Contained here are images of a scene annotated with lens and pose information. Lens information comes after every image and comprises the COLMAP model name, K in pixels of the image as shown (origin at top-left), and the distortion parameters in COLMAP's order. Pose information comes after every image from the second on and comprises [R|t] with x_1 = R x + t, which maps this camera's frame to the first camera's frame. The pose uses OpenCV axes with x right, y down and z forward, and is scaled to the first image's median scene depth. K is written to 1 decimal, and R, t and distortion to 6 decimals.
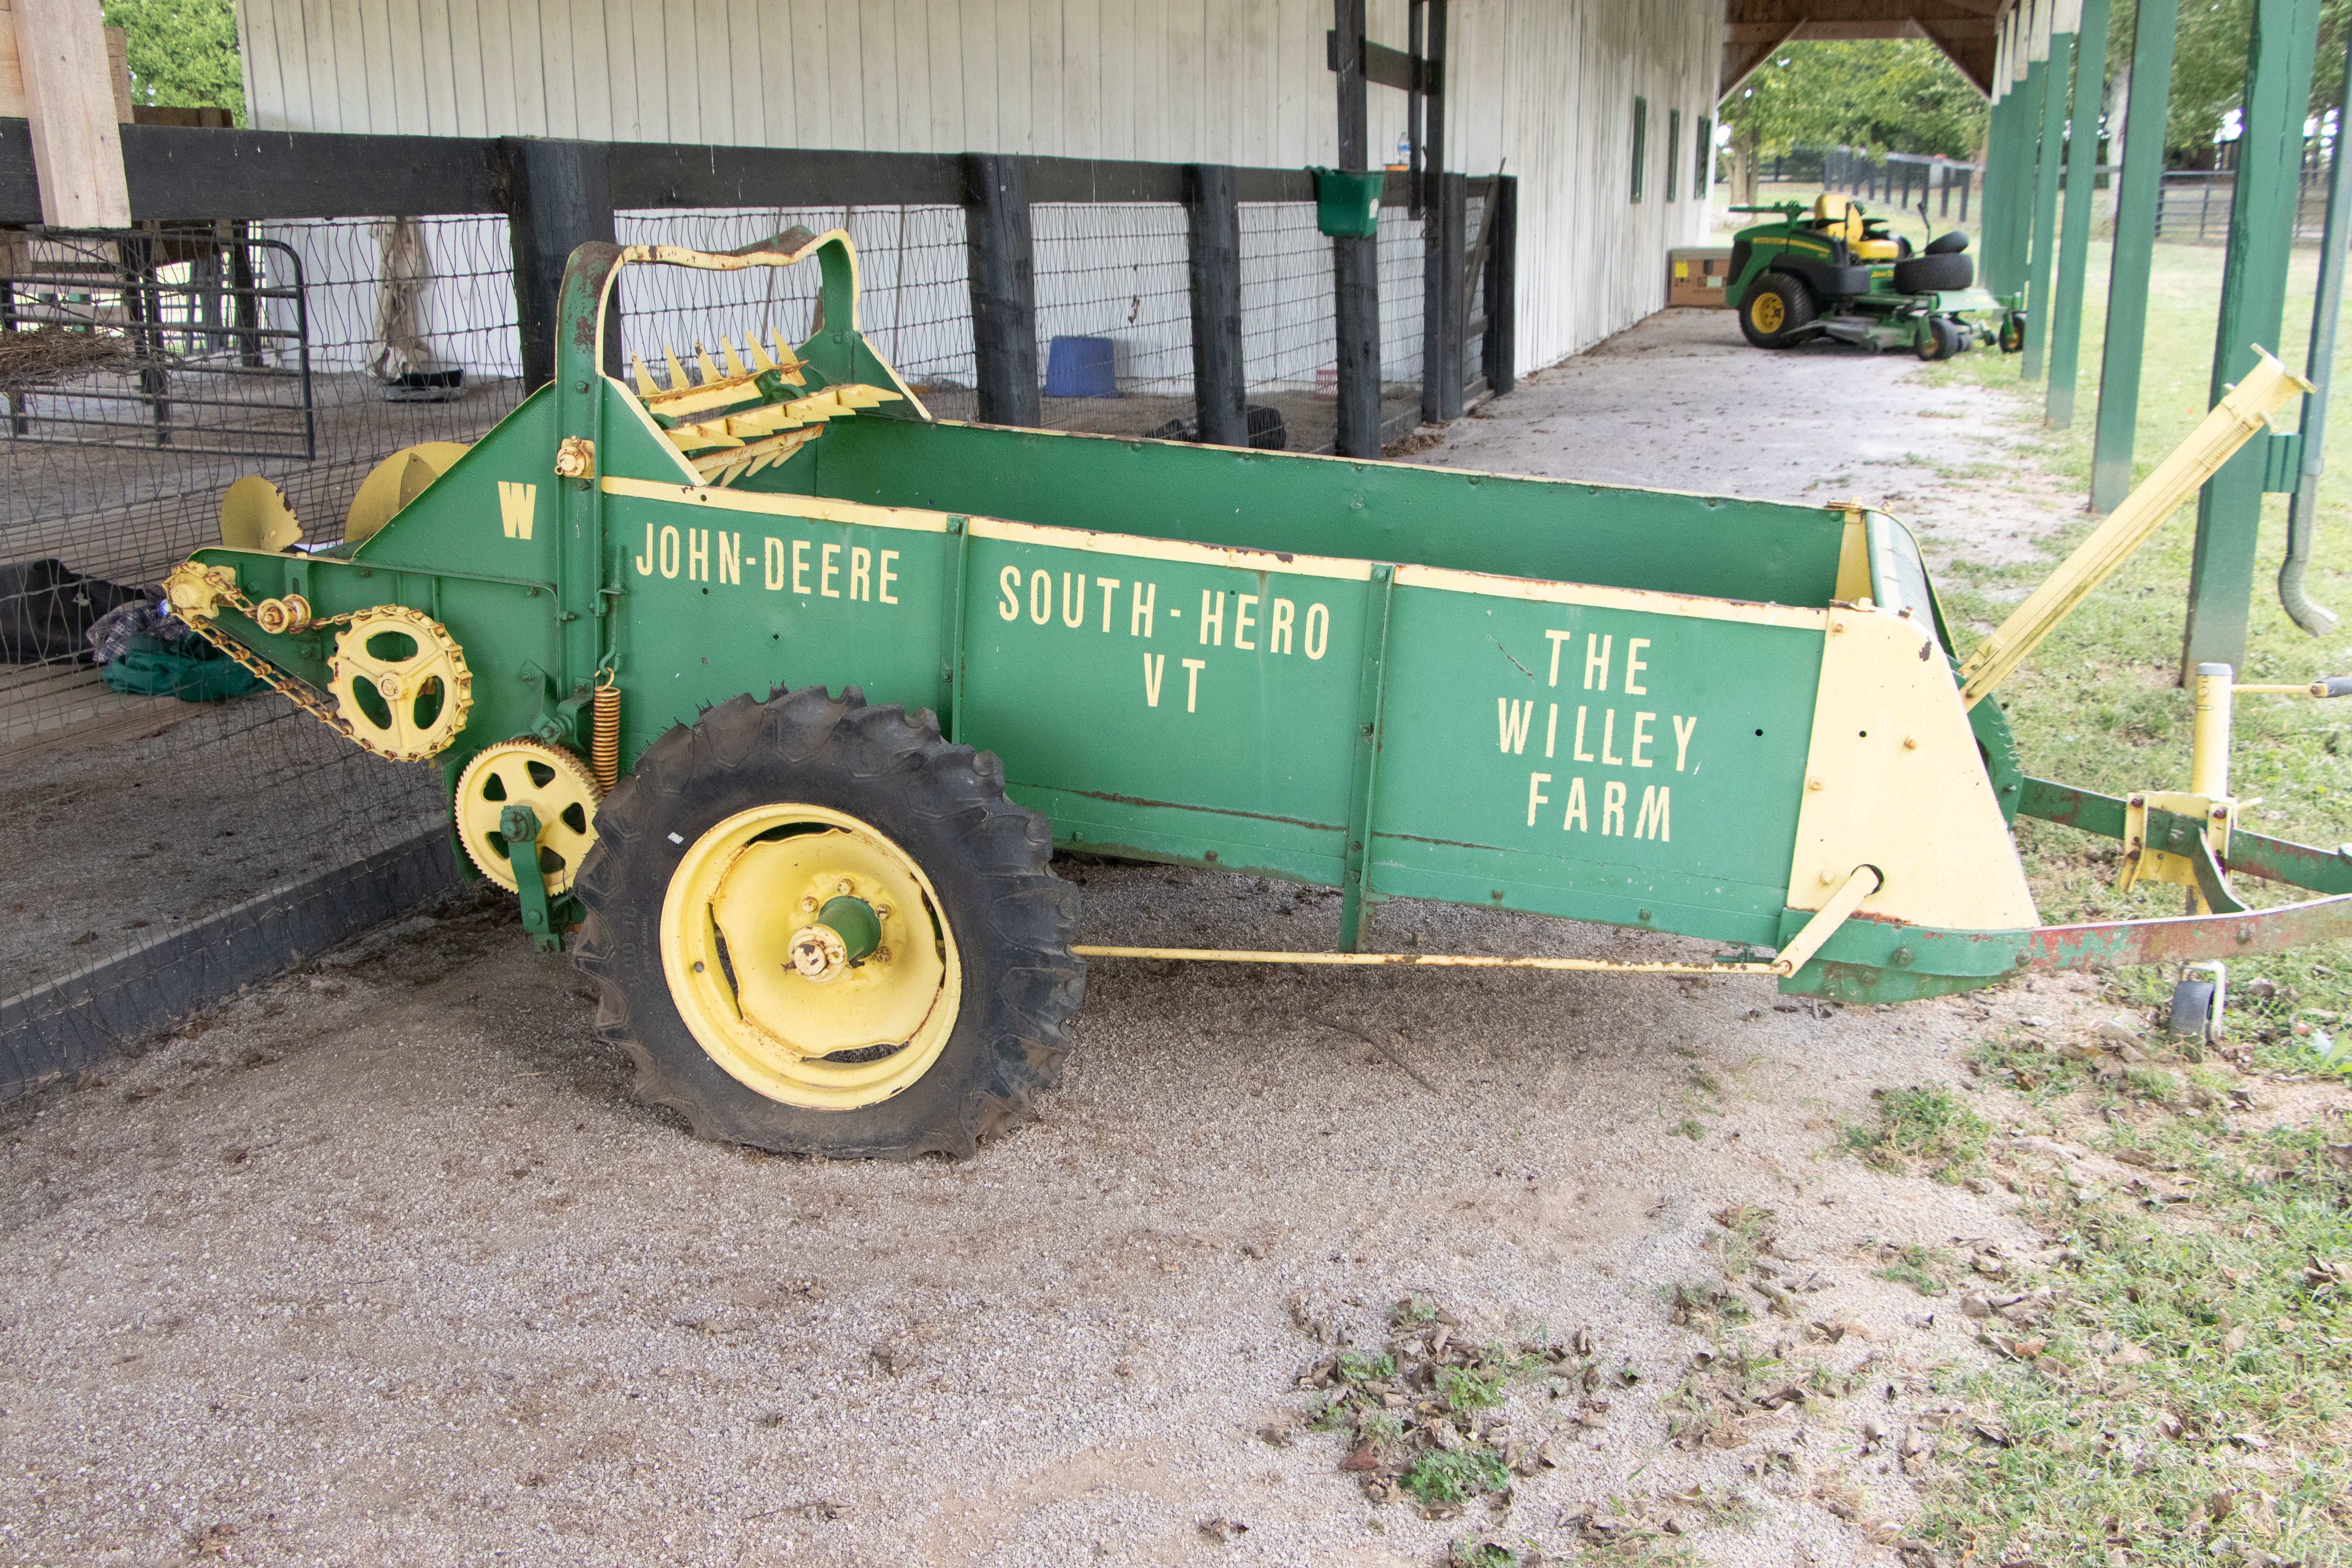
lens RADIAL K [[2476.4, 0, 1181.2], [0, 2476.4, 725.6], [0, 0, 1]] dist [0.004908, -0.000858]
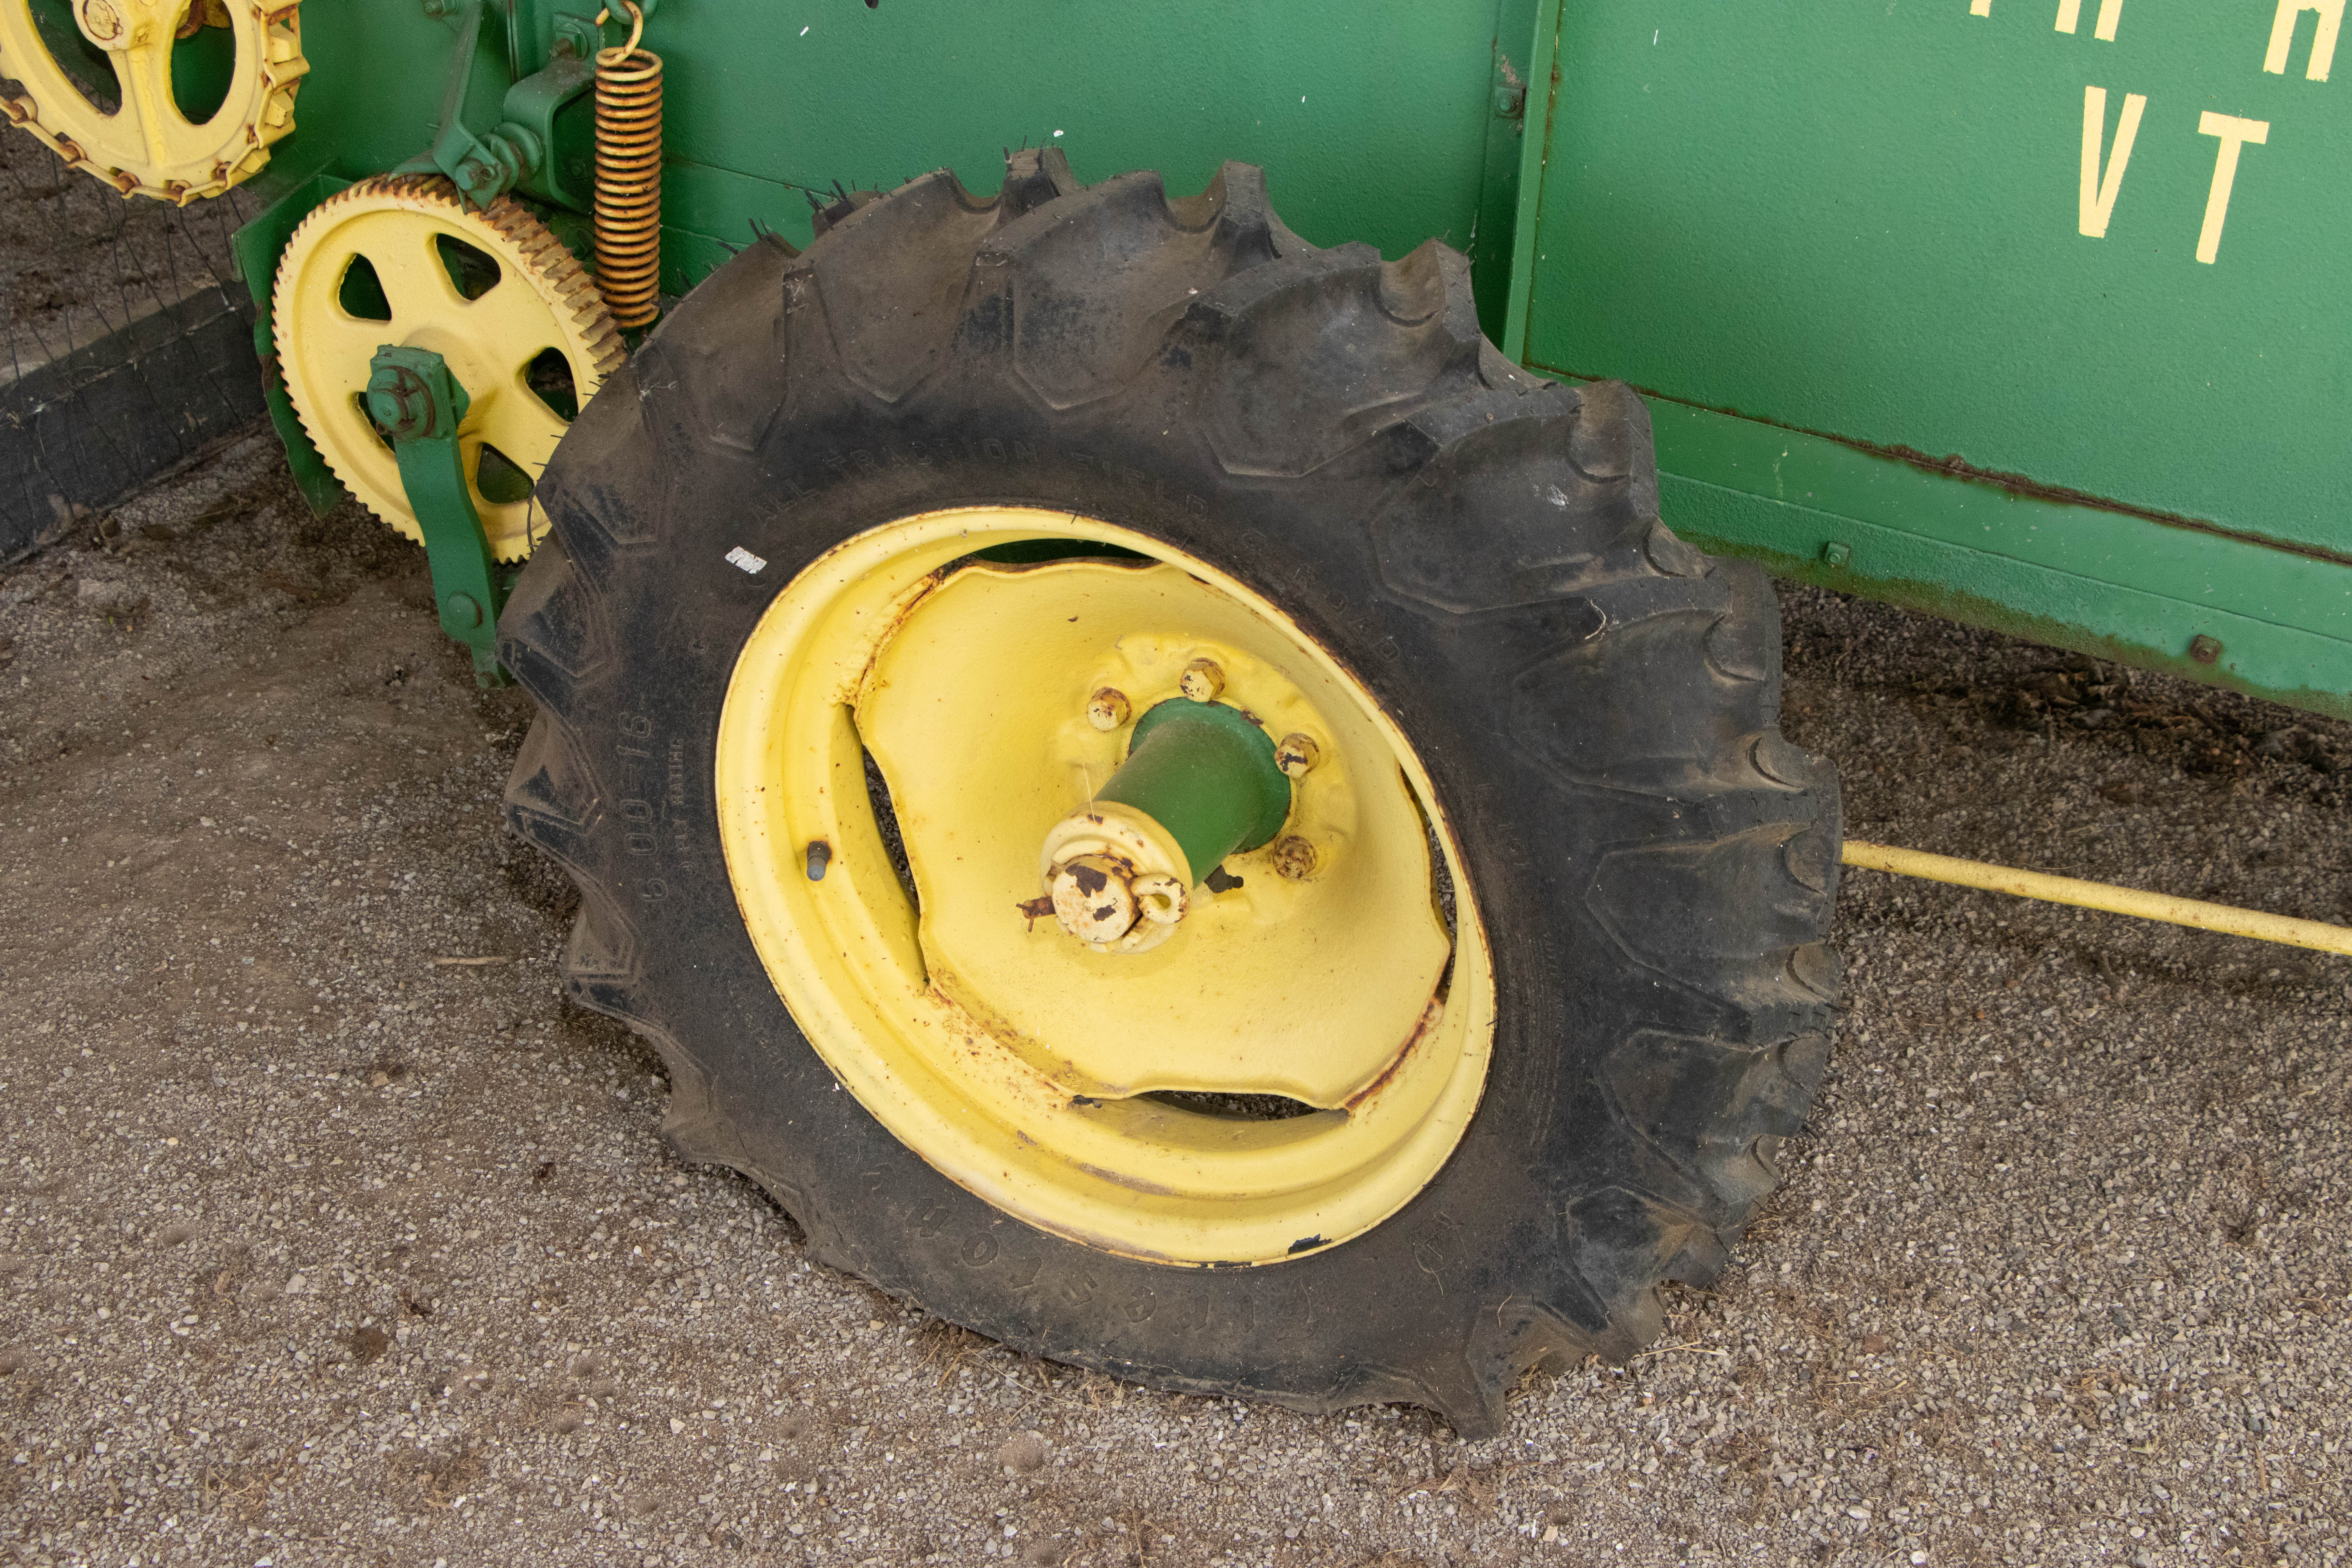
lens RADIAL K [[3661.3, 0, 1164.2], [0, 3661.3, 821.1], [0, 0, 1]] dist [-0.006397, 0.173699]
pose [[0.982994, 0.089924, -0.160115, -0.048379], [-0.038521, 0.953476, 0.298997, -0.076214], [0.179552, -0.287745, 0.940725, 0.450485]]
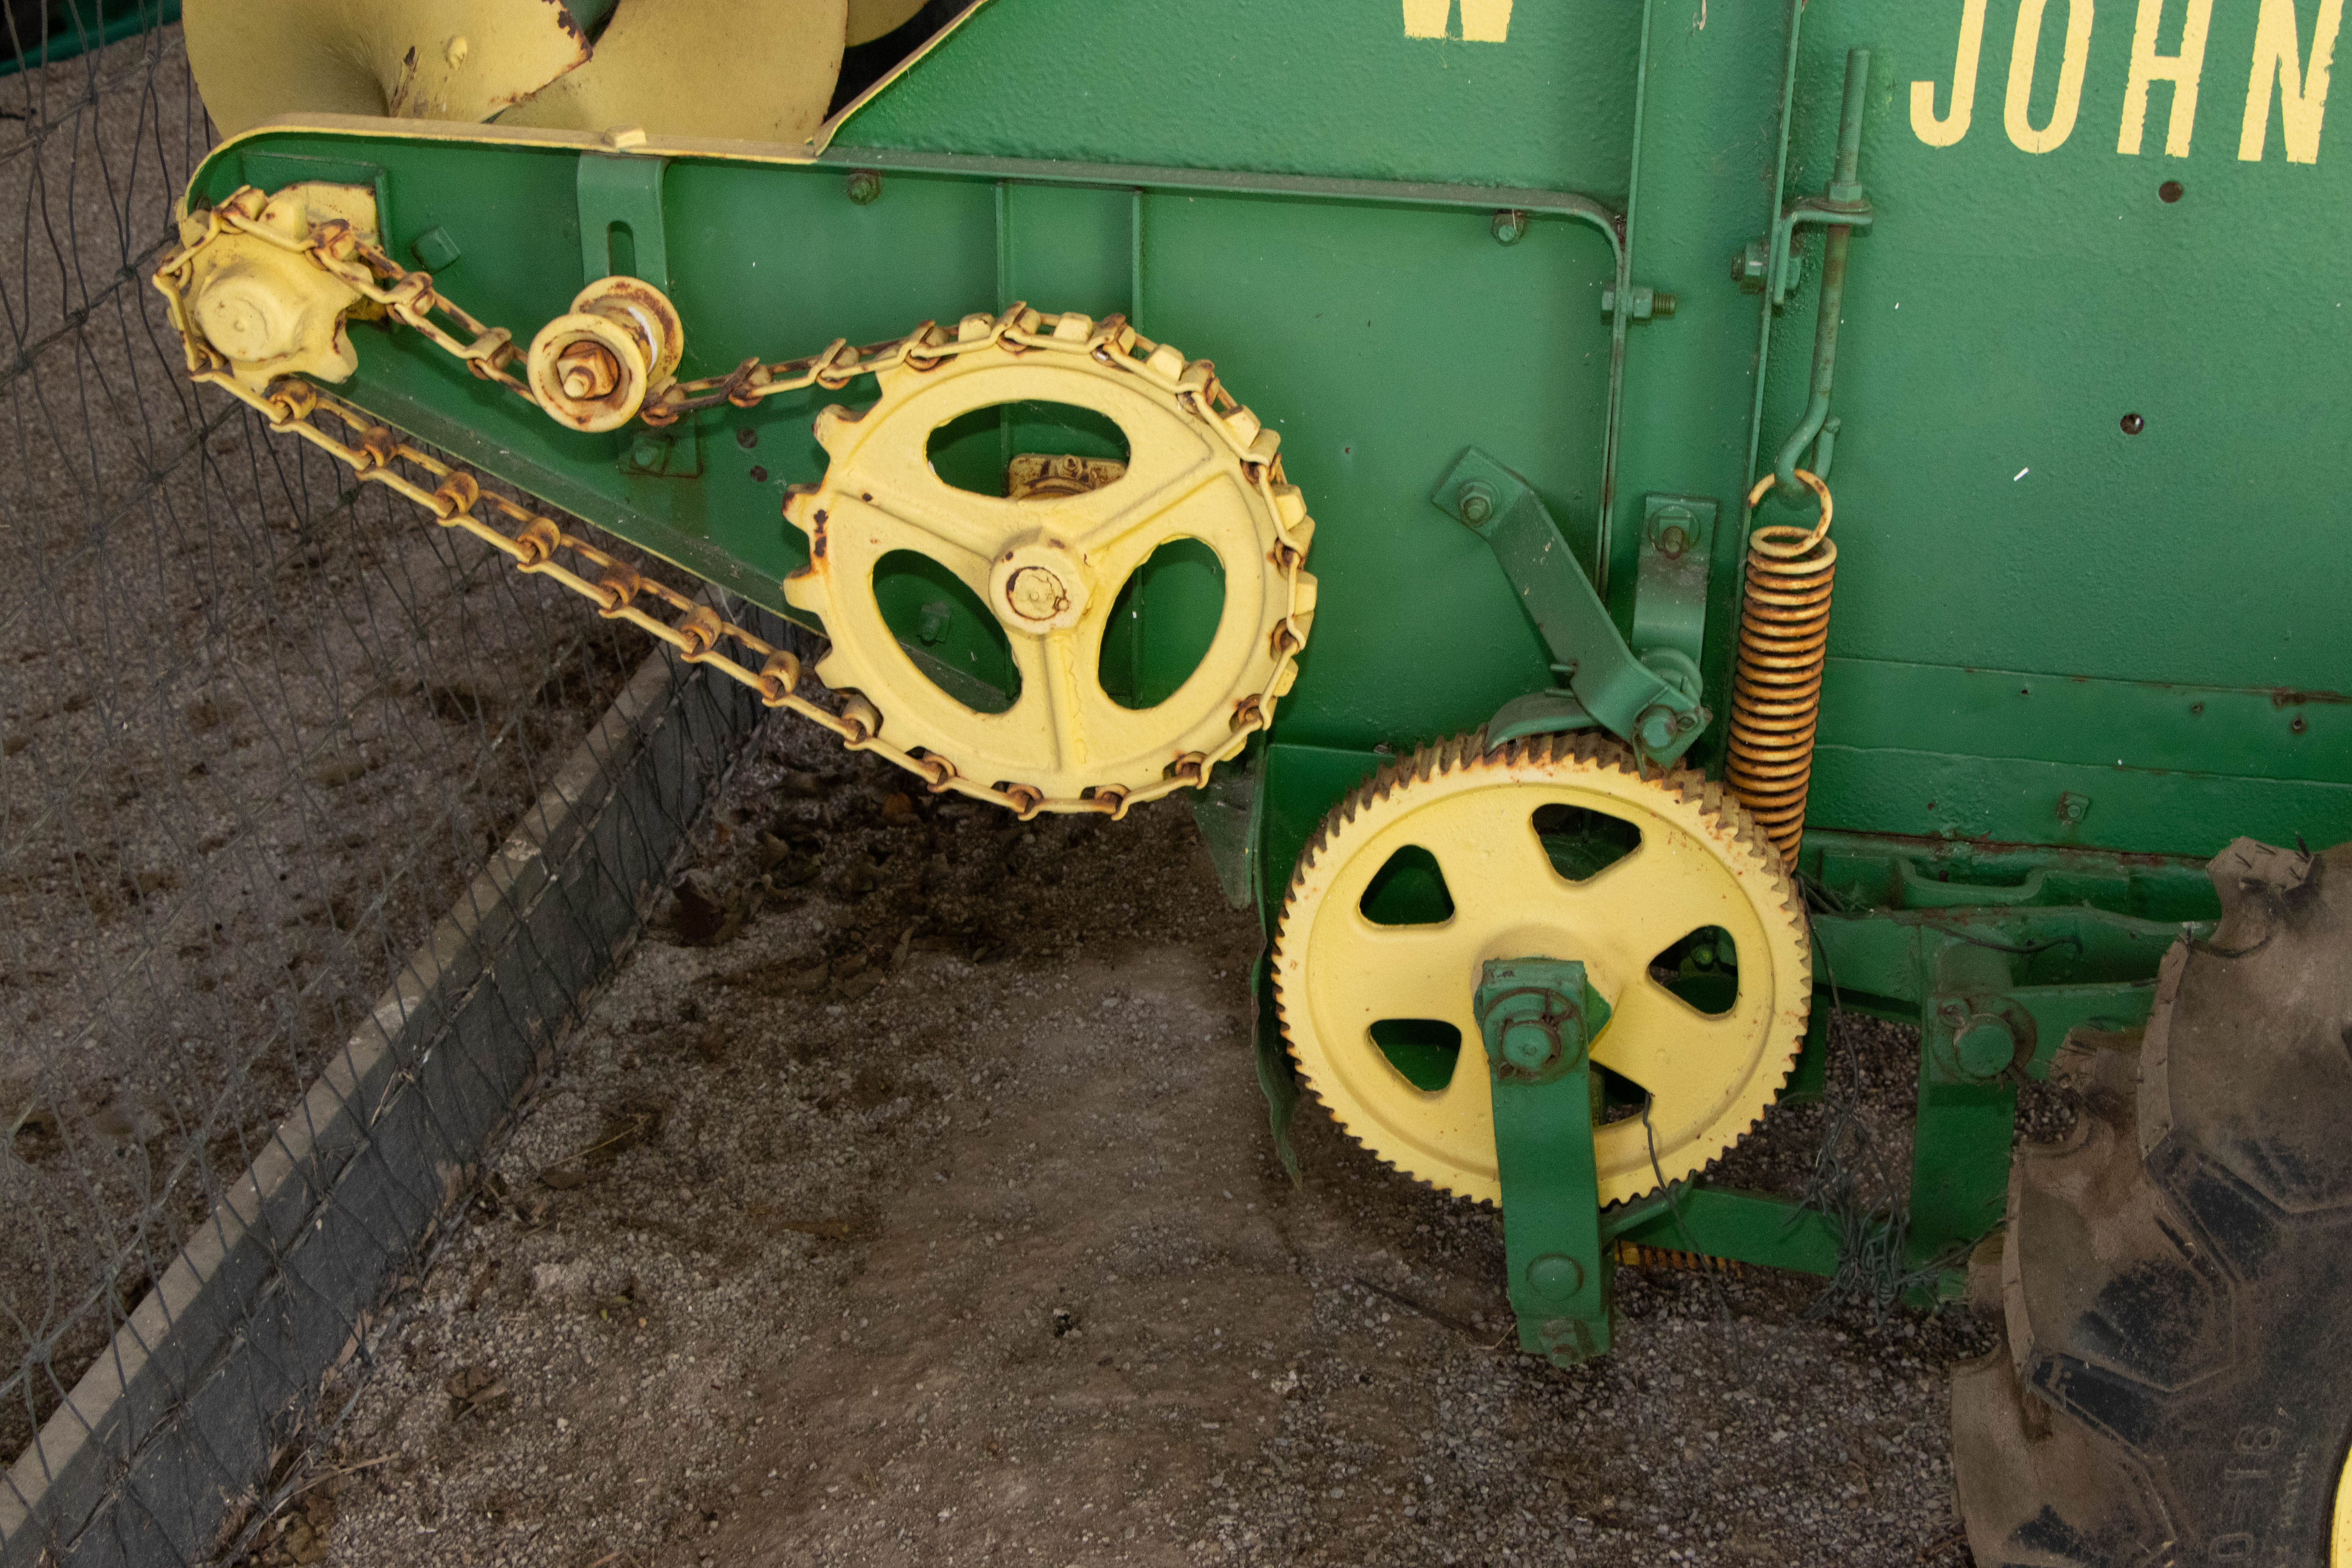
lens RADIAL K [[3661.3, 0, 1164.2], [0, 3661.3, 821.1], [0, 0, 1]] dist [-0.006397, 0.173699]
pose [[0.992727, -0.092910, 0.076556, -0.346458], [0.070928, 0.965213, 0.251662, -0.098631], [-0.097275, -0.244402, 0.964782, 0.587023]]
